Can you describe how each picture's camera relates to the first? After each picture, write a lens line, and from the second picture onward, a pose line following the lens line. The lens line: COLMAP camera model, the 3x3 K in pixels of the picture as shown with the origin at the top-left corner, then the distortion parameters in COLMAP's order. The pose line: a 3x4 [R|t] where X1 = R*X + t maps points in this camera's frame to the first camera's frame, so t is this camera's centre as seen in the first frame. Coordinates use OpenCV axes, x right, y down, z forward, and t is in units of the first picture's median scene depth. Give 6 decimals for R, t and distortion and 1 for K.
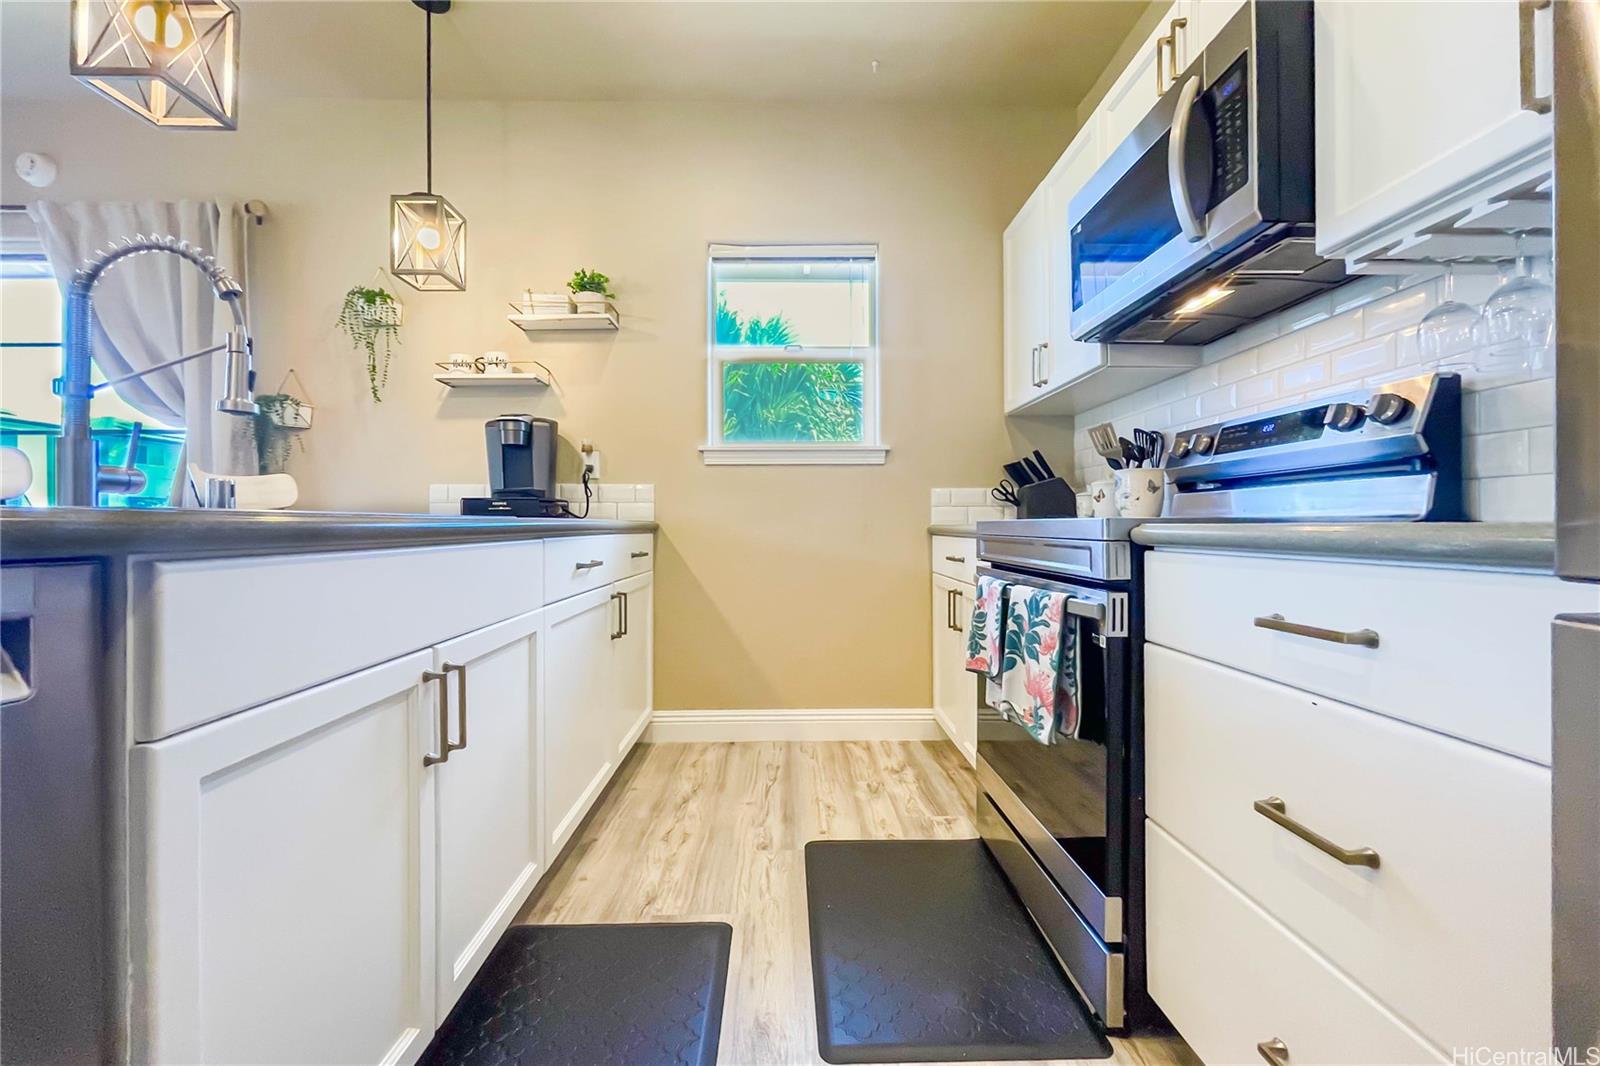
lens RADIAL K [[659.0, 0, 792.9], [0, 659.0, 523.1], [0, 0, 1]] dist [-0.003339, 0.000864]
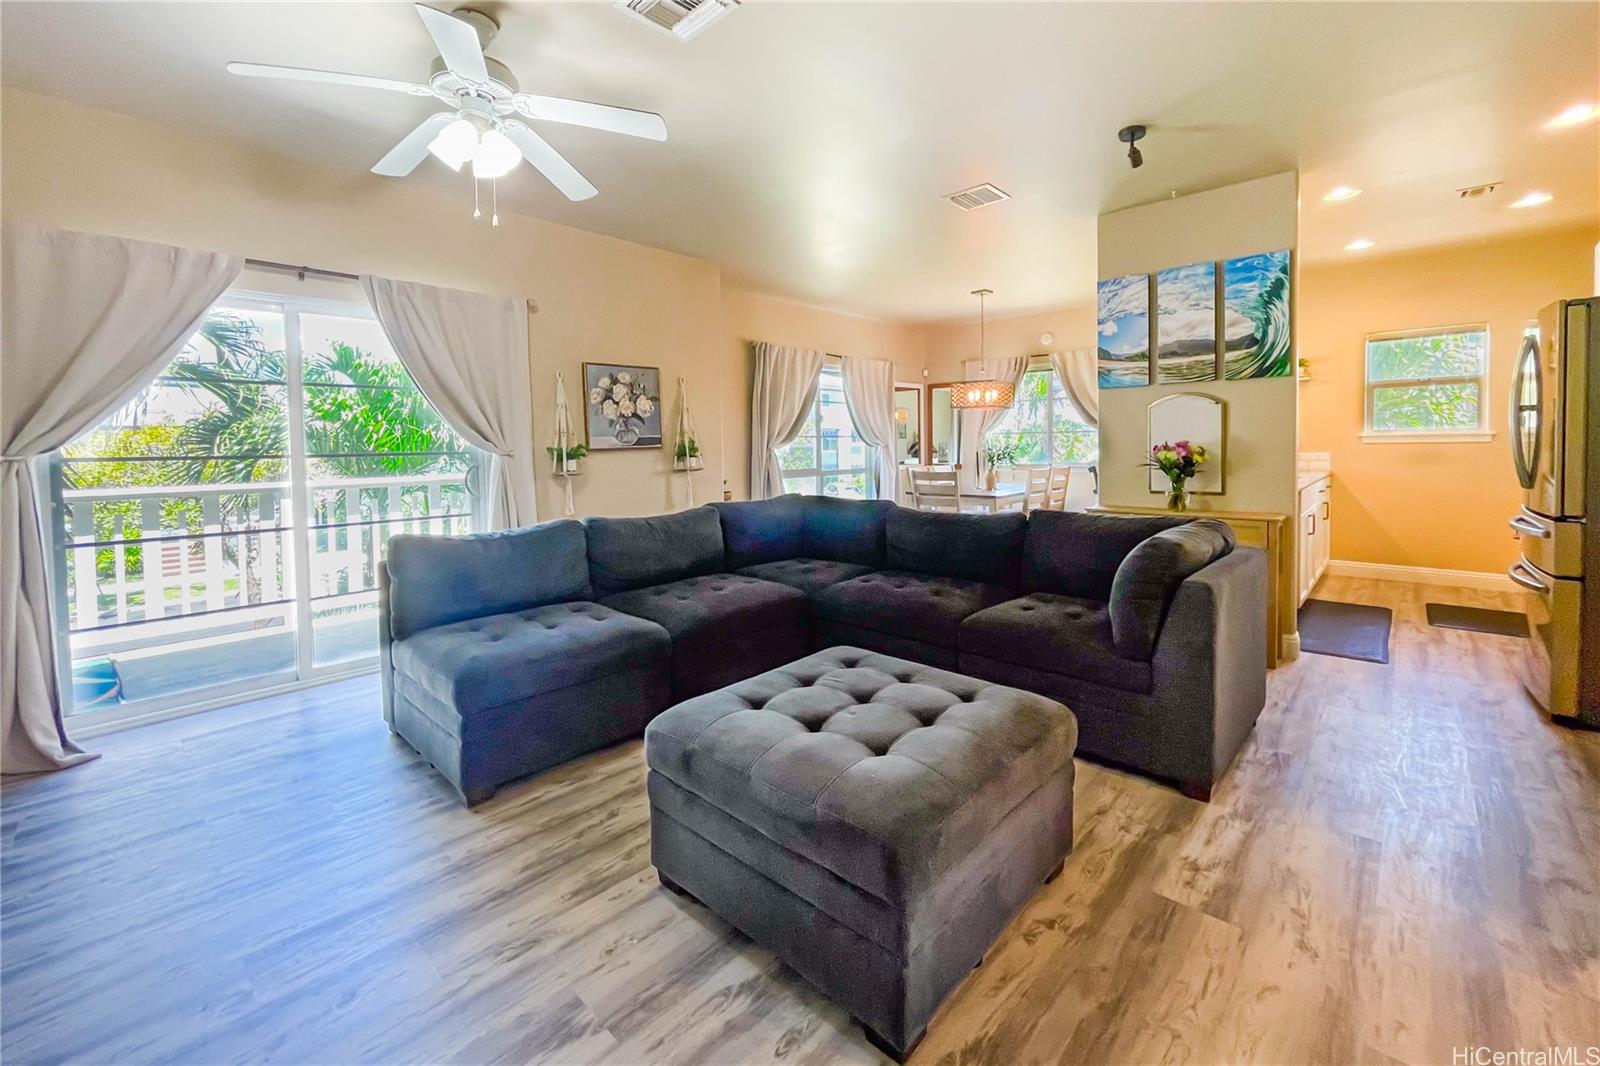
lens RADIAL K [[659.0, 0, 796.7], [0, 659.0, 461.3], [0, 0, 1]] dist [-0.003339, 0.000864]
pose [[0.714689, 0.008020, -0.699396, 0.048687], [0.018934, 0.999346, 0.030807, -0.167166], [0.699186, -0.035260, 0.714070, -2.254757]]
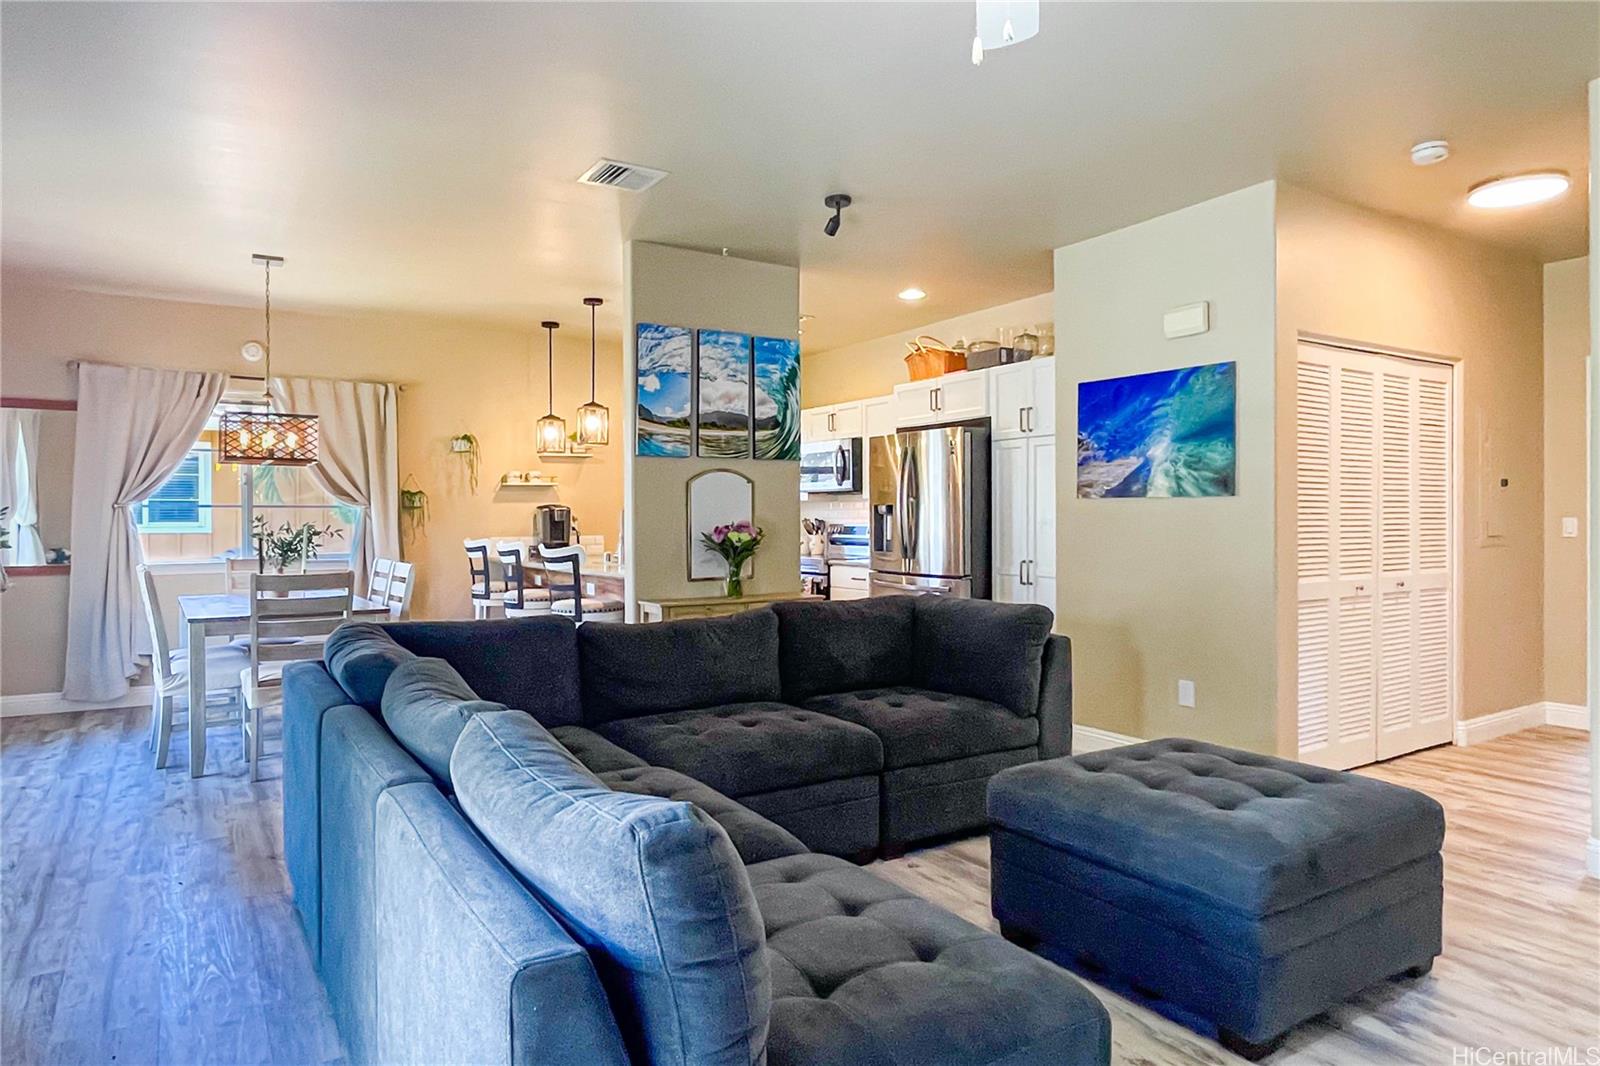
lens RADIAL K [[999.9, 0, 812.1], [0, 999.9, 522.9], [0, 0, 1]] dist [-0.020851, -0.004438]
pose [[0.843614, -0.004057, 0.536934, -1.700996], [-0.001298, 0.999953, 0.009595, -0.168248], [-0.536948, -0.008792, 0.843570, -2.462639]]
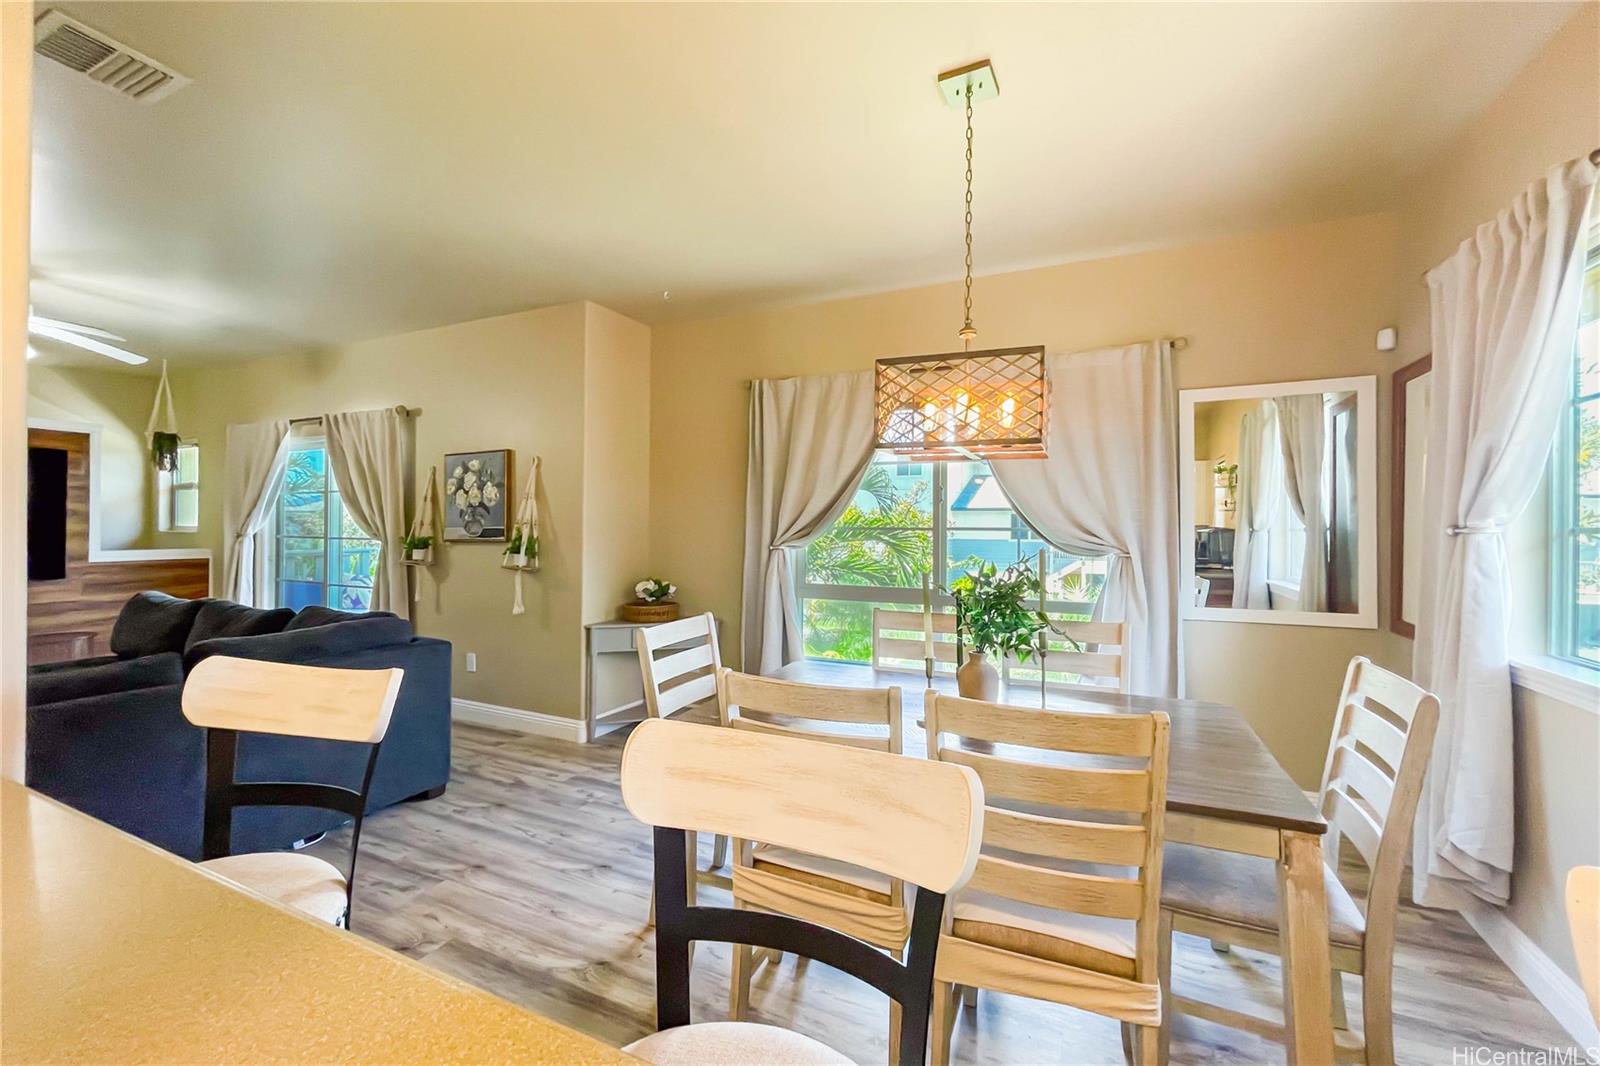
lens RADIAL K [[659.0, 0, 793.4], [0, 659.0, 521.6], [0, 0, 1]] dist [-0.003339, 0.000864]
pose [[-0.448460, -0.006533, -0.893779, -0.506023], [0.001725, 0.999965, -0.008175, -0.192785], [0.893801, -0.005208, -0.448433, 0.768463]]
